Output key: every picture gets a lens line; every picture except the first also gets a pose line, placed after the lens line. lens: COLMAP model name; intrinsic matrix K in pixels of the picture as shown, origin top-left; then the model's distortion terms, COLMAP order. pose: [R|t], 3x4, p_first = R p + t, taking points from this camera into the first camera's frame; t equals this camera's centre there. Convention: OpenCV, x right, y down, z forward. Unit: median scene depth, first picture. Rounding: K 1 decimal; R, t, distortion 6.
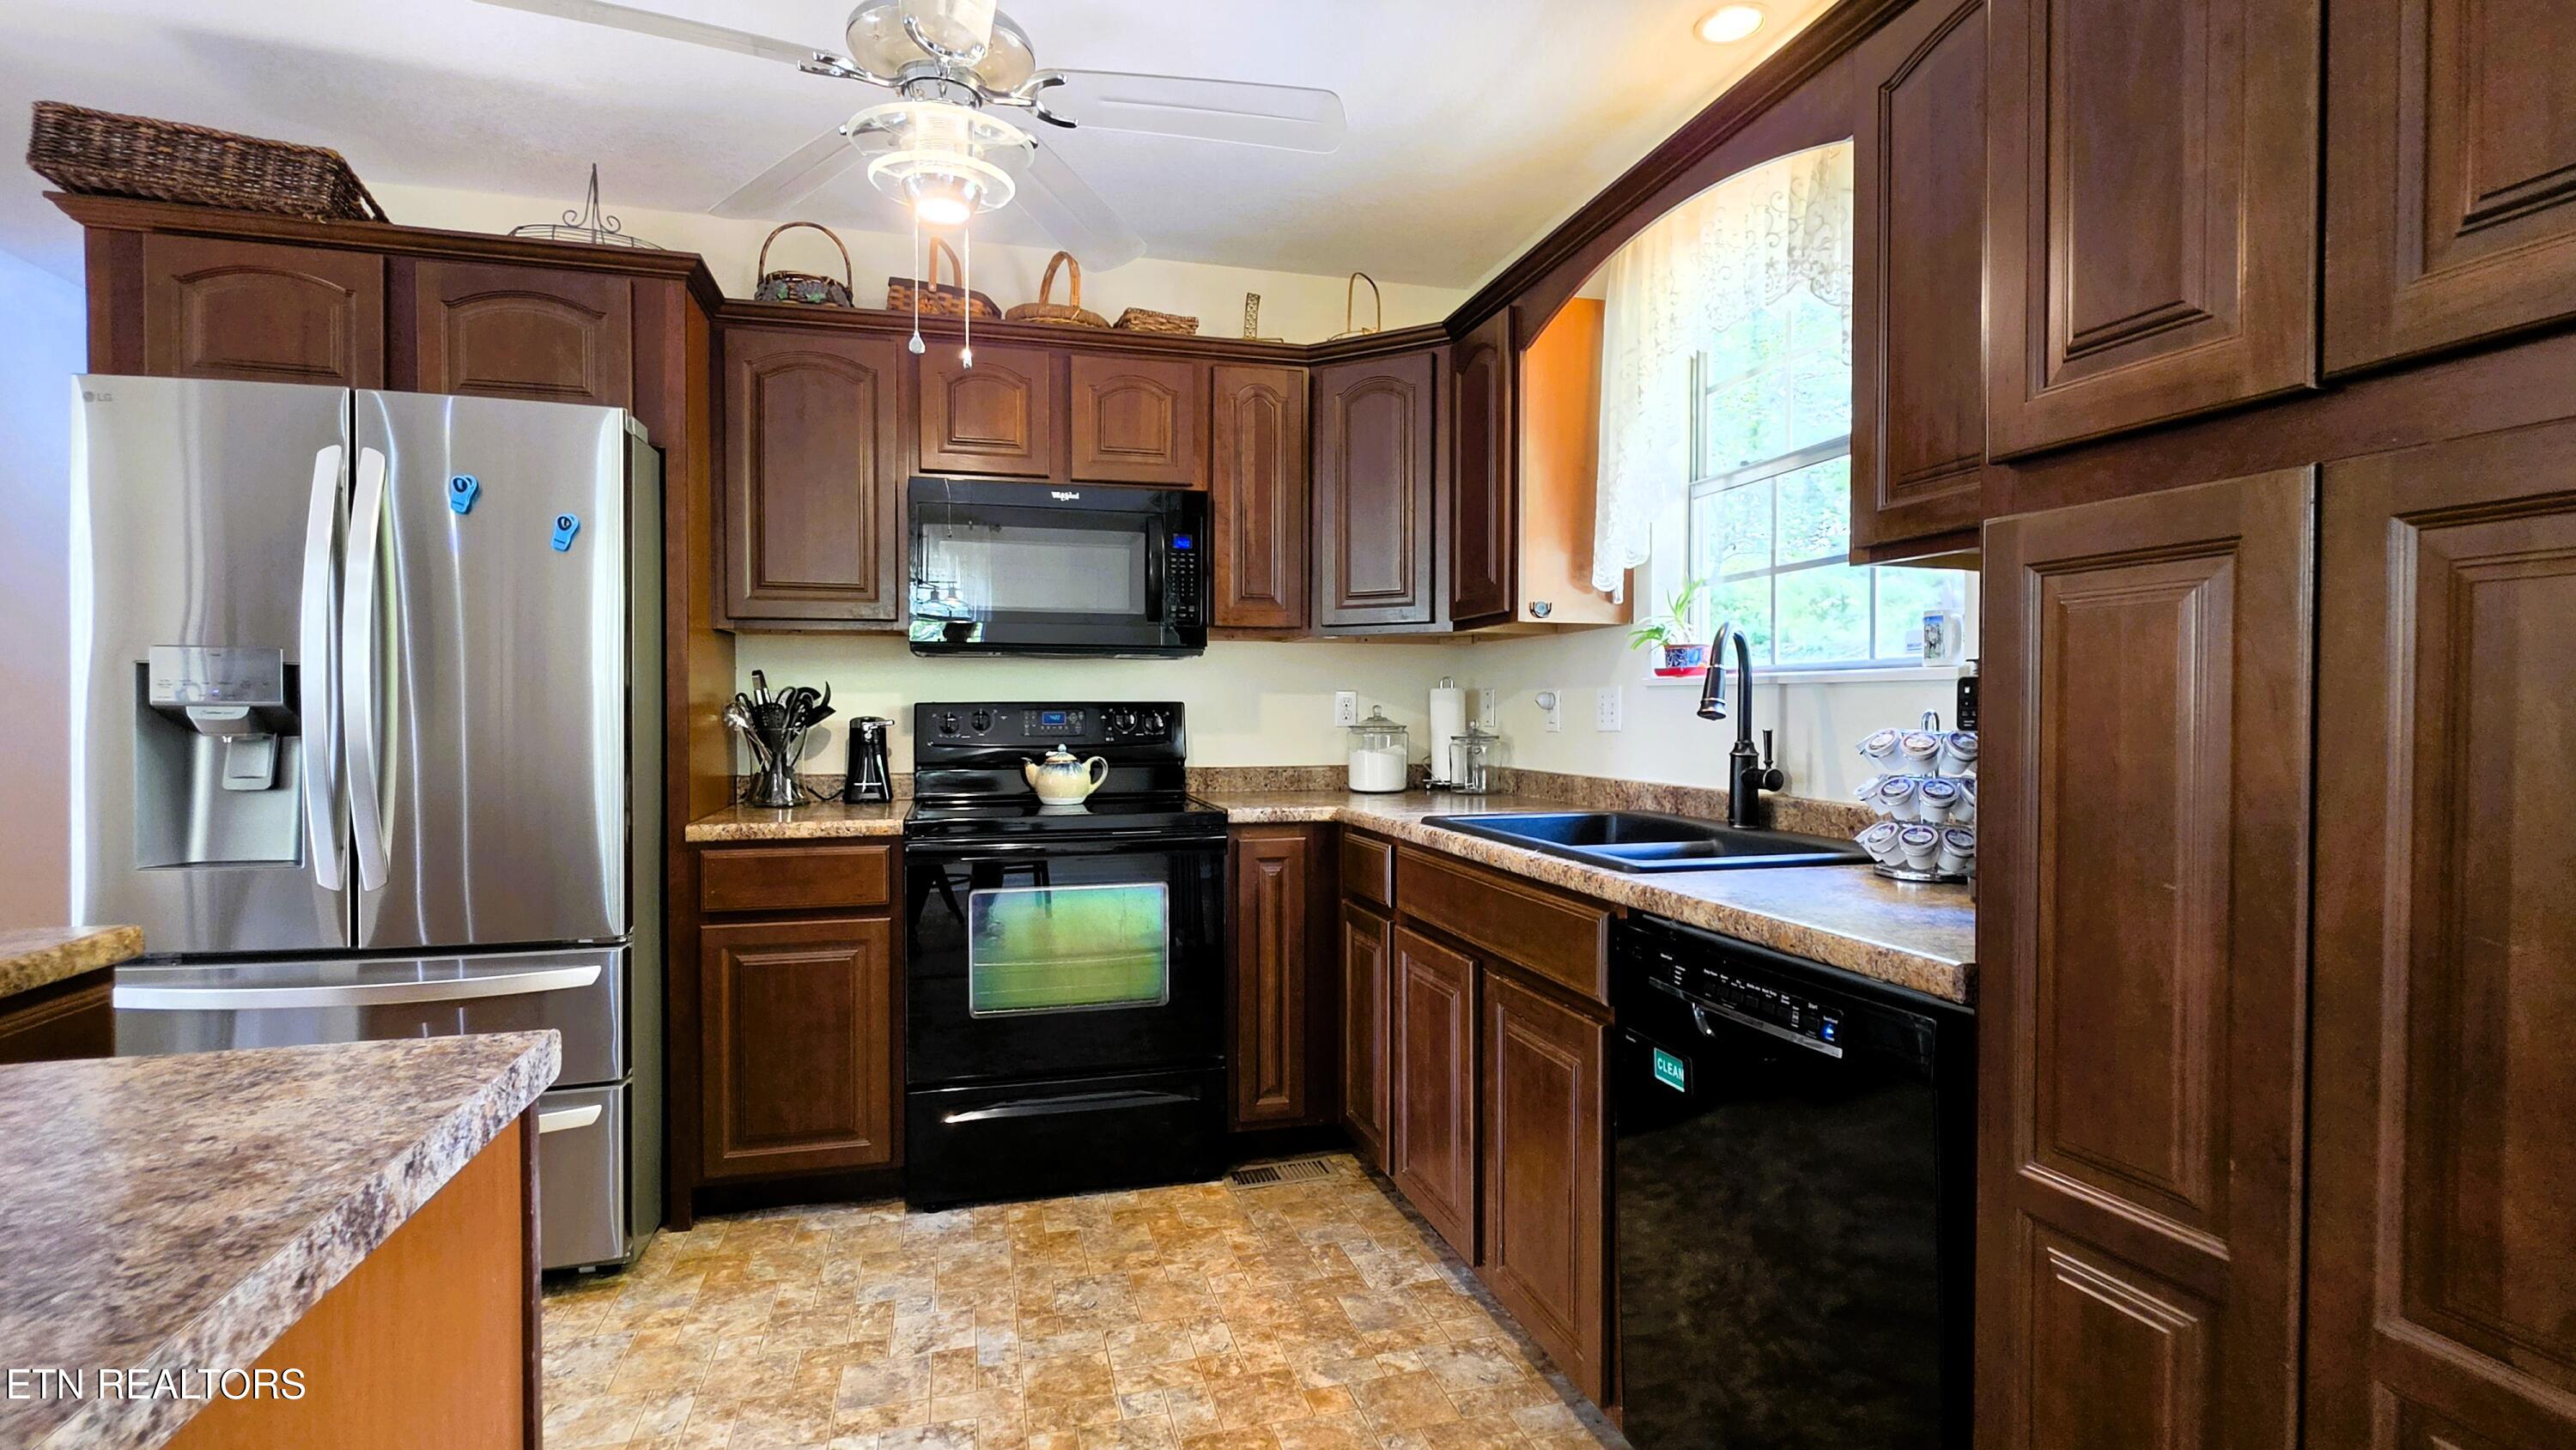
lens RADIAL K [[1190.4, 0, 1292.7], [0, 1190.4, 724.3], [0, 0, 1]] dist [-0.003344, 0.000985]
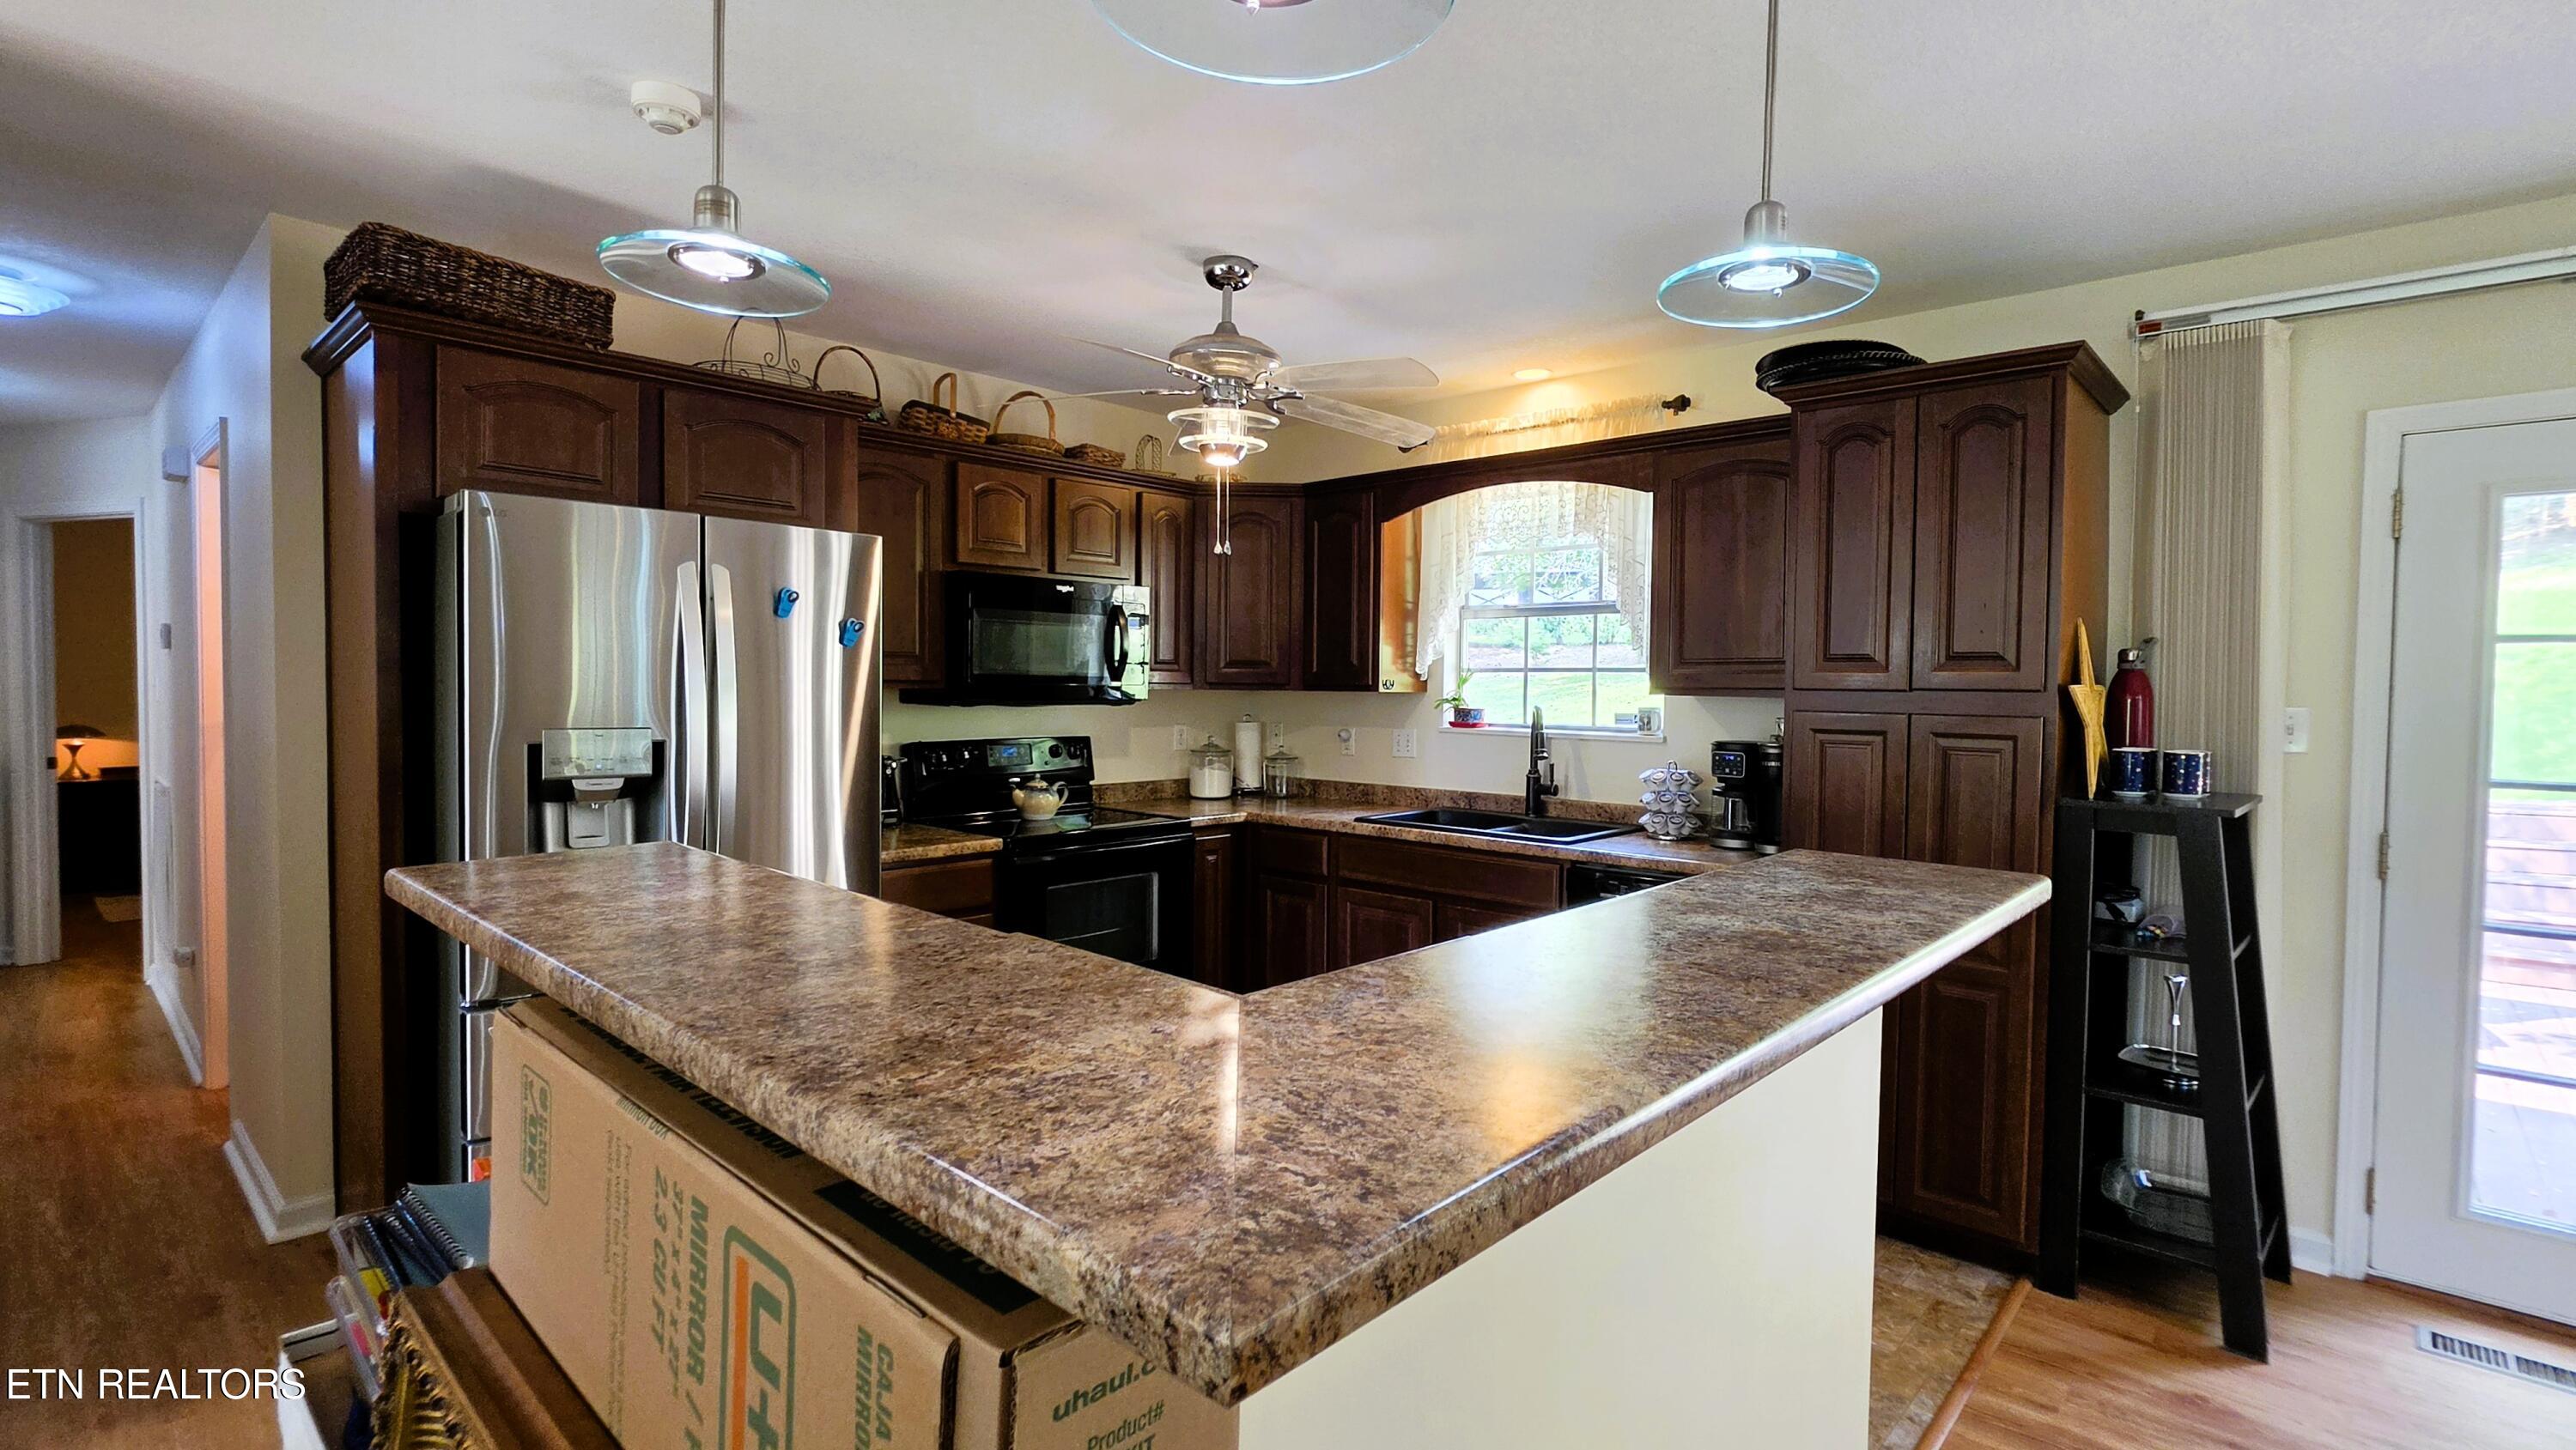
lens RADIAL K [[1190.4, 0, 1292.7], [0, 1190.4, 724.3], [0, 0, 1]] dist [-0.003344, 0.000985]
pose [[0.848088, -0.009803, 0.529765, -0.815013], [-0.002323, 0.999750, 0.022218, -0.084911], [-0.529851, -0.020073, 0.847853, -0.319252]]
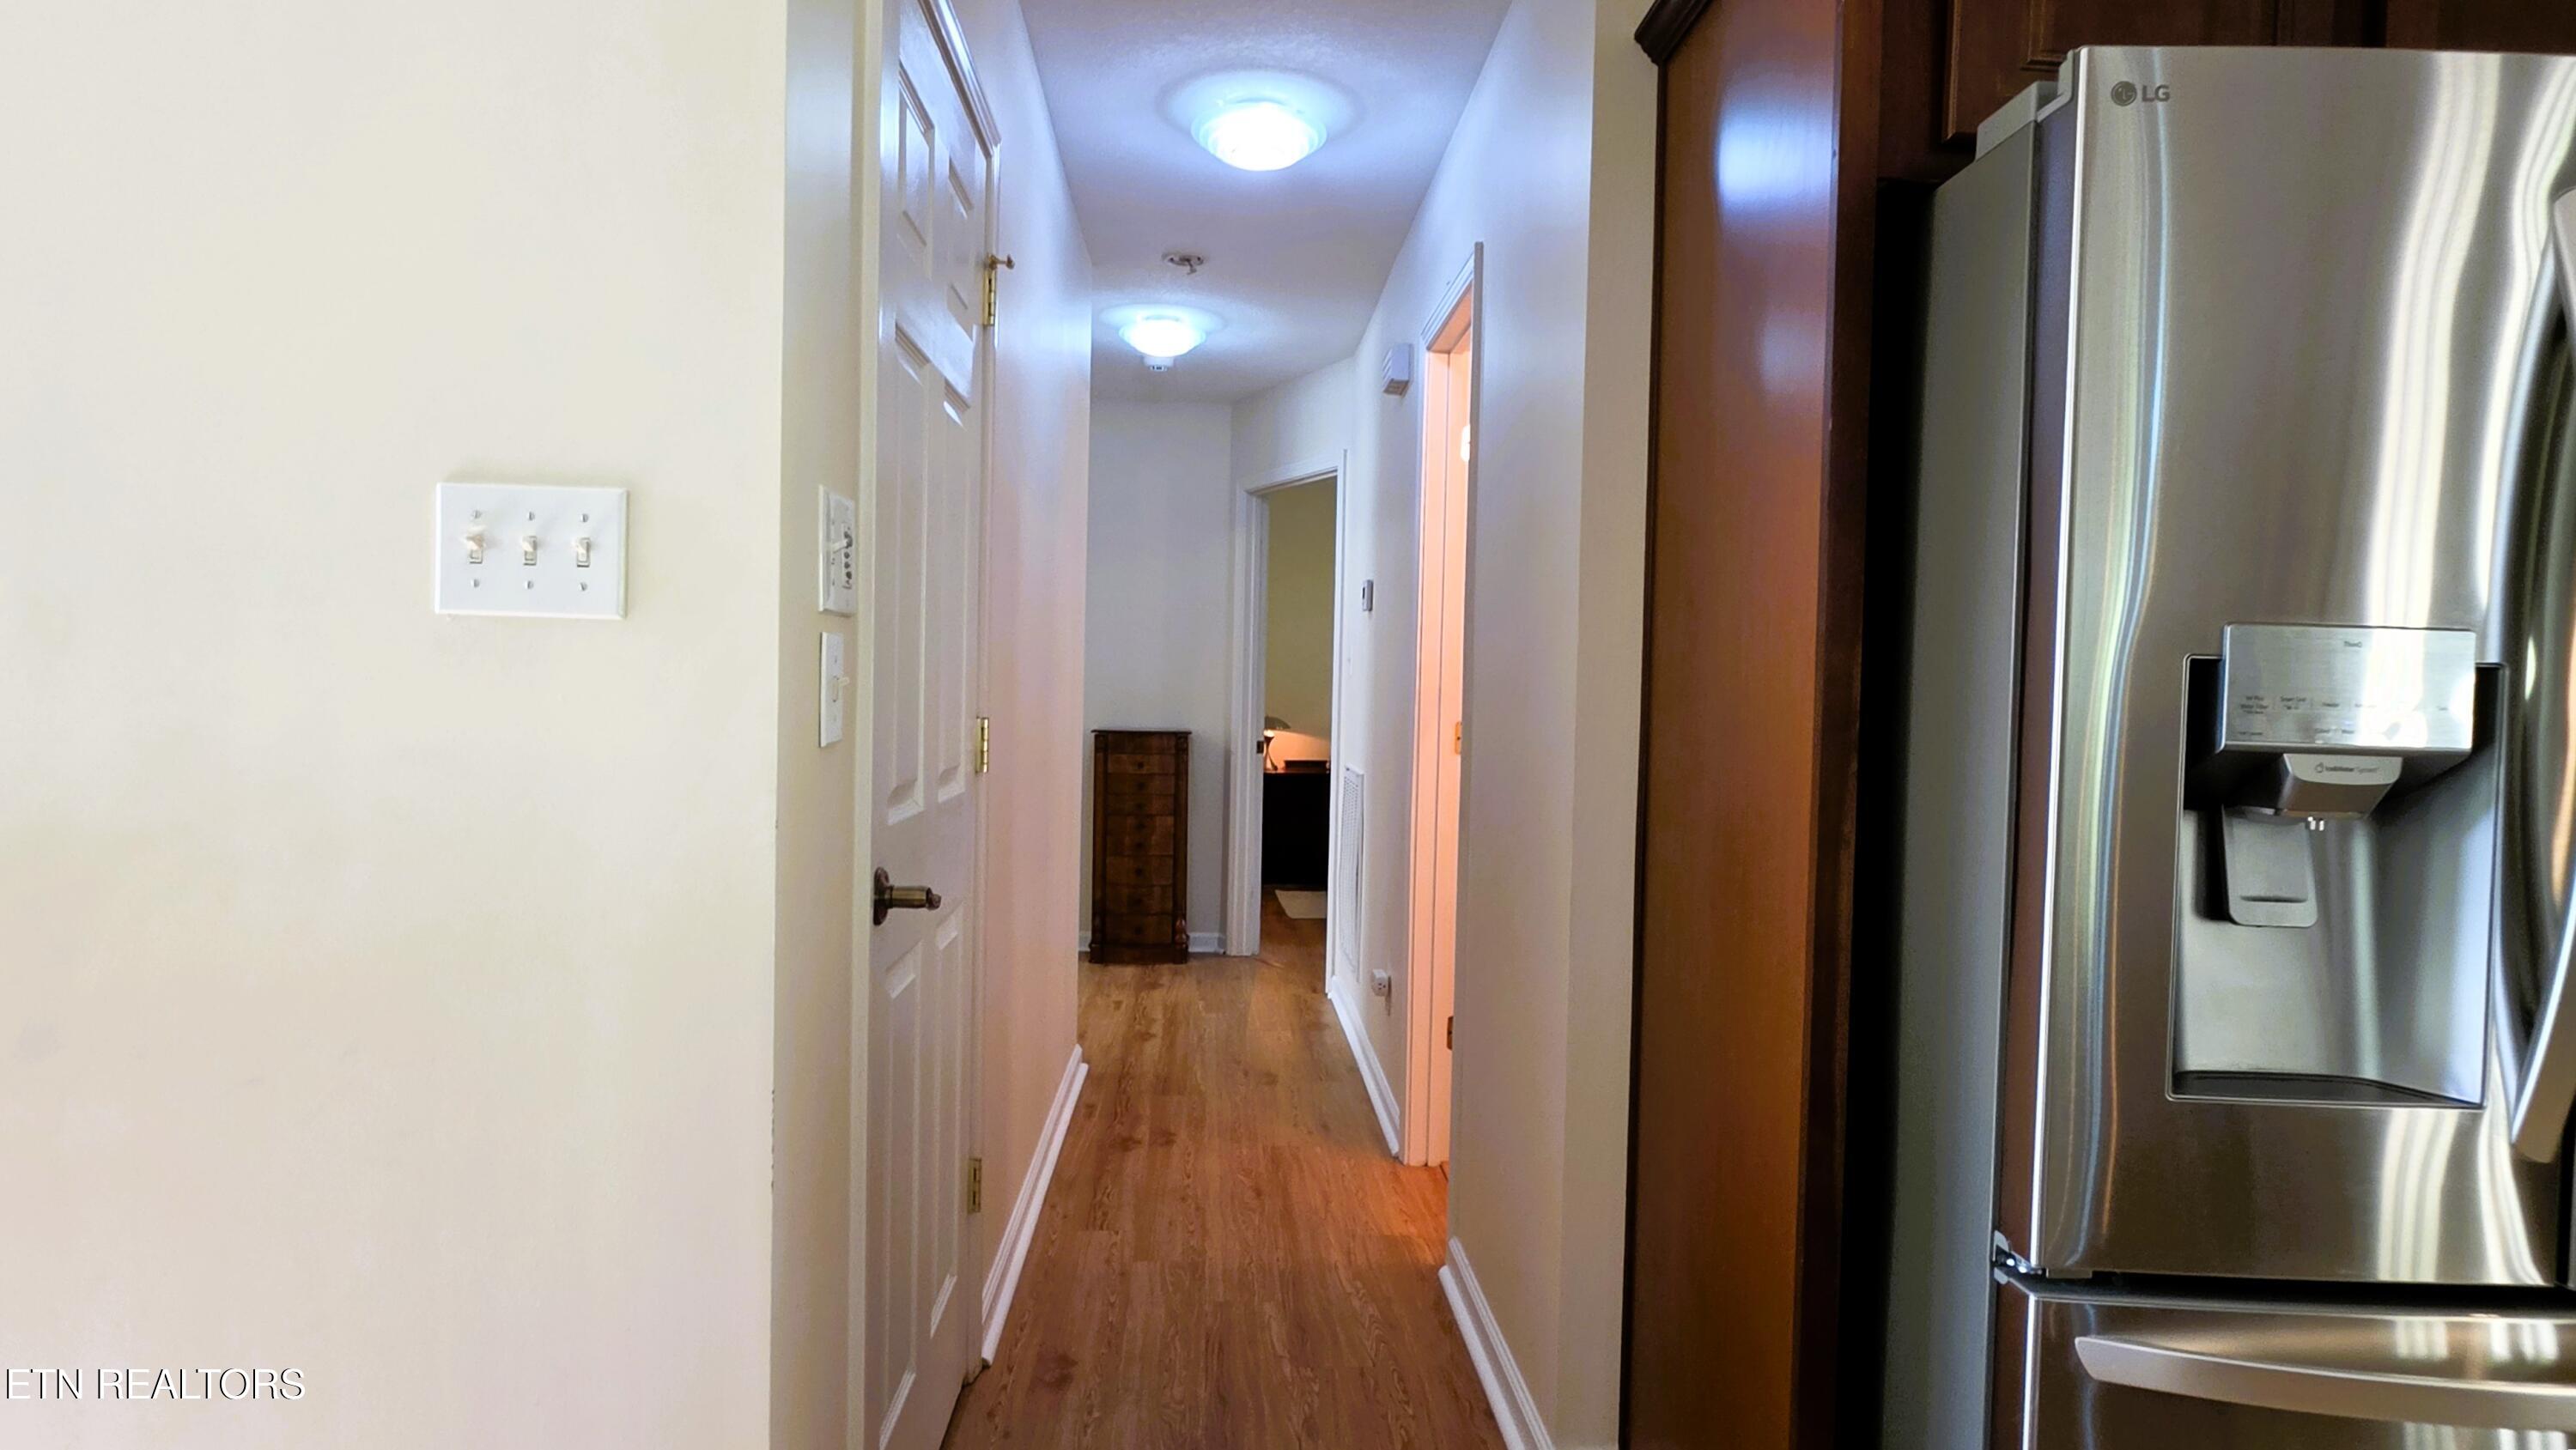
lens RADIAL K [[1357.3, 0, 1289.4], [0, 1357.3, 734.4], [0, 0, 1]] dist [-0.014021, -0.000365]
pose [[0.978819, 0.022547, -0.203483, -1.034429], [-0.020702, 0.999723, 0.011193, -0.018832], [0.203679, -0.006744, 0.979014, 0.343907]]
